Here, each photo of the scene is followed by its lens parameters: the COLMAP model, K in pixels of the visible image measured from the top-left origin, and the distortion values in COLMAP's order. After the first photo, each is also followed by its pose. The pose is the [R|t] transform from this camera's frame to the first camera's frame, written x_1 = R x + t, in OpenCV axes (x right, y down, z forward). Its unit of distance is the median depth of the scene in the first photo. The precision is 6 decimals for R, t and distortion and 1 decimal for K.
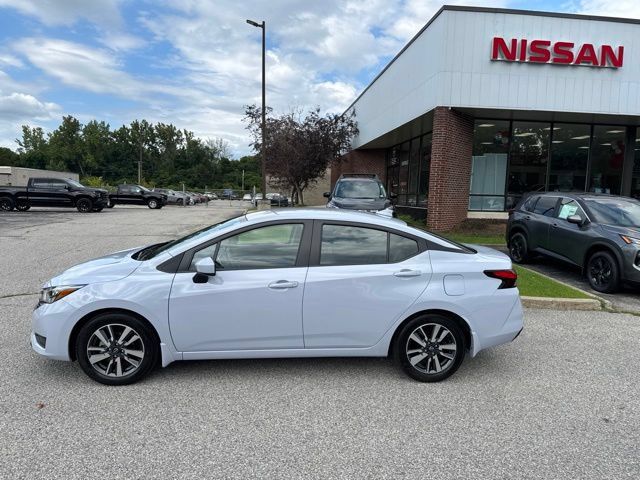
lens RADIAL K [[452.4, 0, 320.0], [0, 452.4, 240.0], [0, 0, 1]] dist [0.036689, -0.049834]
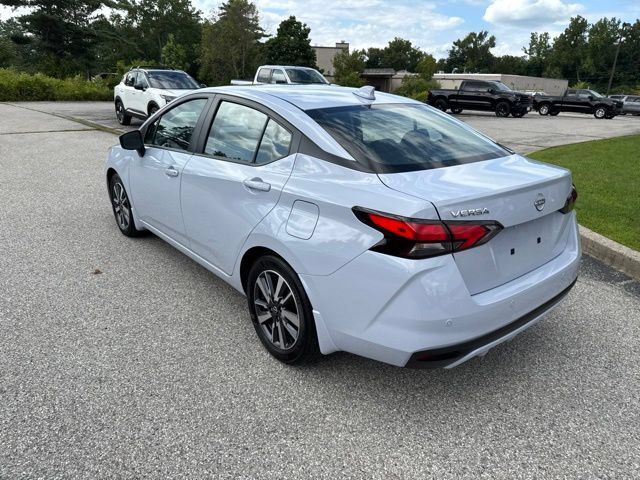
lens RADIAL K [[454.2, 0, 324.6], [0, 454.2, 239.4], [0, 0, 1]] dist [0.032911, -0.039038]
pose [[0.554434, 0.255473, -0.792046, 0.210667], [-0.103092, 0.965470, 0.239246, -0.003558], [0.825818, -0.050993, 0.561627, 0.196623]]
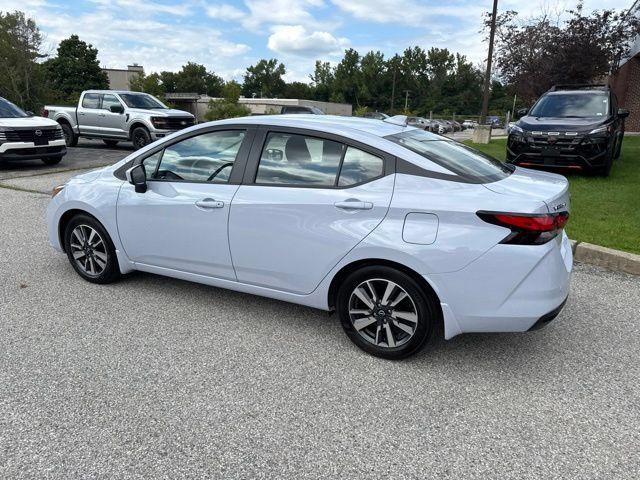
lens RADIAL K [[454.2, 0, 324.6], [0, 454.2, 239.4], [0, 0, 1]] dist [0.032911, -0.039038]
pose [[0.845869, 0.129244, -0.517496, 0.144847], [-0.051513, 0.985459, 0.161918, 0.004375], [0.530898, -0.110304, 0.840226, 0.103157]]
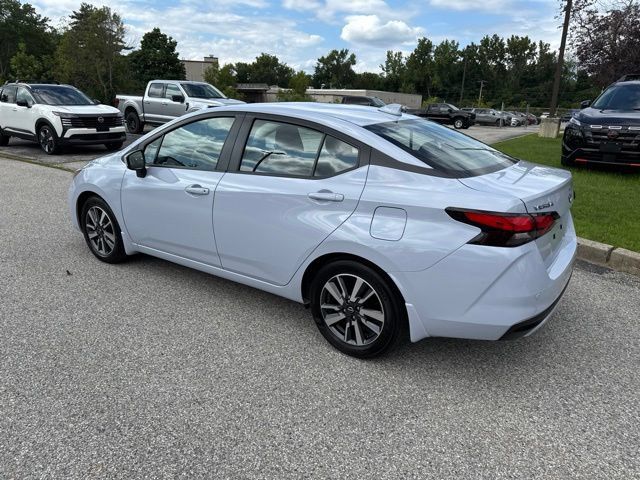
lens RADIAL K [[454.2, 0, 324.6], [0, 454.2, 239.4], [0, 0, 1]] dist [0.032911, -0.039038]
pose [[0.758299, 0.178473, -0.627000, 0.173424], [-0.074493, 0.979217, 0.188637, 0.002772], [0.647636, -0.096337, 0.755835, 0.130664]]
